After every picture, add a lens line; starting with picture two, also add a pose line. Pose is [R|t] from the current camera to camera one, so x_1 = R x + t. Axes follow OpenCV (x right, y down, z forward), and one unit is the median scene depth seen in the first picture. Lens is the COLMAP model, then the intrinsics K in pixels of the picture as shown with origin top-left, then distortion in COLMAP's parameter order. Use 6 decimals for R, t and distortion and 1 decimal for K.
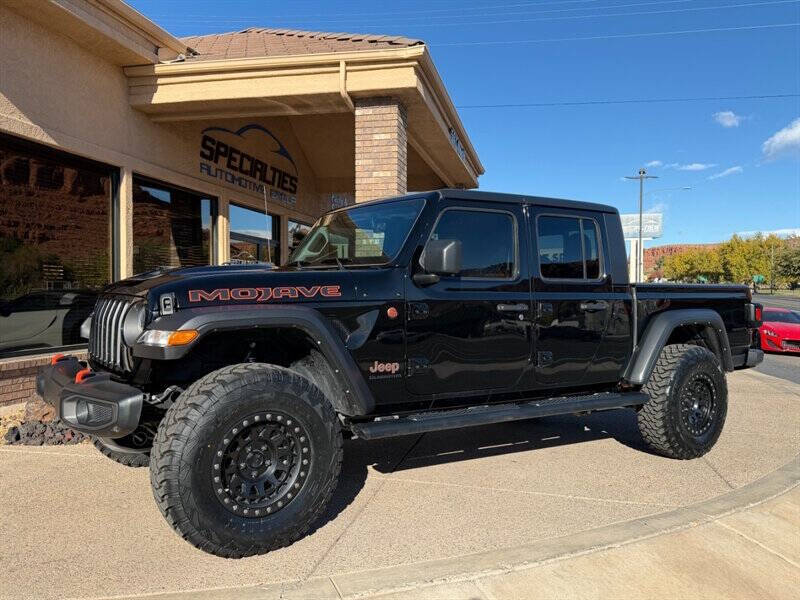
lens RADIAL K [[662.4, 0, 403.6], [0, 662.4, 297.6], [0, 0, 1]] dist [0.086199, -0.111653]
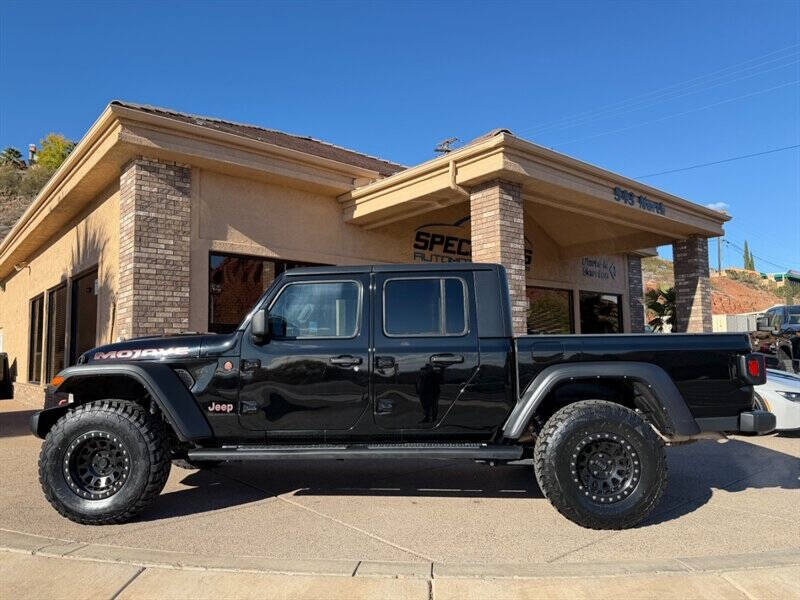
lens RADIAL K [[566.0, 0, 405.7], [0, 566.0, 300.1], [0, 0, 1]] dist [0.025196, -0.033320]
pose [[0.793017, -0.073164, -0.604790, 0.470872], [0.016205, 0.994944, -0.099114, 0.004240], [0.608984, 0.068799, 0.790193, 0.146021]]
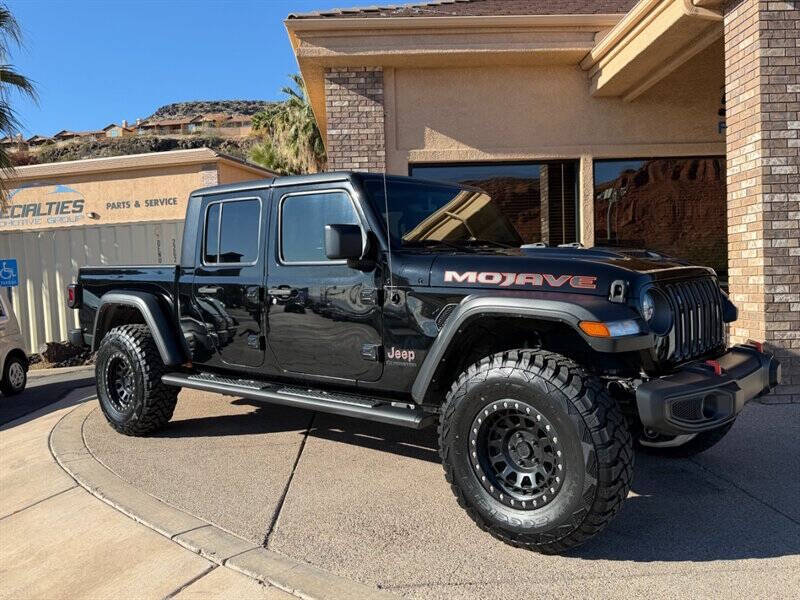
lens RADIAL K [[662.4, 0, 397.1], [0, 662.4, 301.7], [0, 0, 1]] dist [0.086199, -0.111653]
pose [[0.230339, 0.010891, -0.973050, 0.614698], [0.025231, 0.999534, 0.017160, 0.009890], [0.972783, -0.028503, 0.229957, 0.501886]]
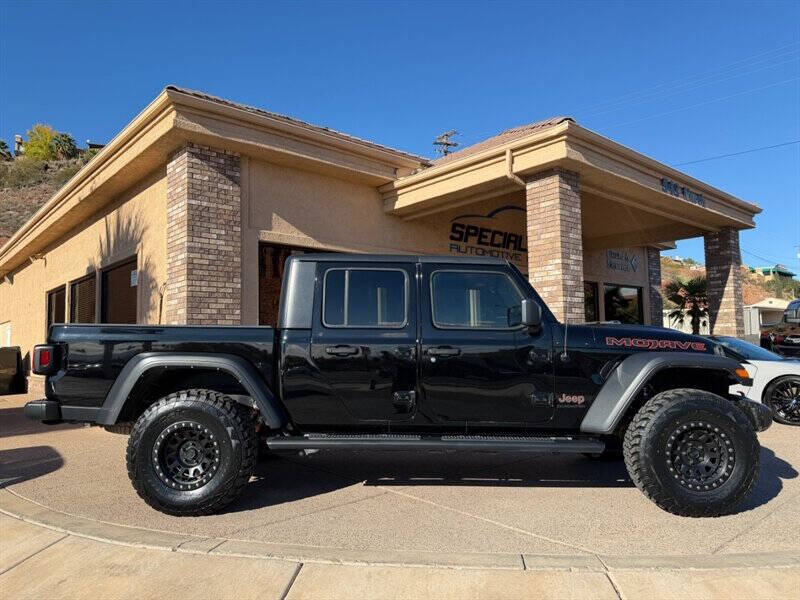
lens RADIAL K [[566.0, 0, 400.7], [0, 566.0, 301.6], [0, 0, 1]] dist [0.025196, -0.033320]
pose [[0.804677, -0.065898, -0.590044, 0.353198], [0.018340, 0.996106, -0.086238, 0.006651], [0.593430, 0.058572, 0.802752, 0.076480]]
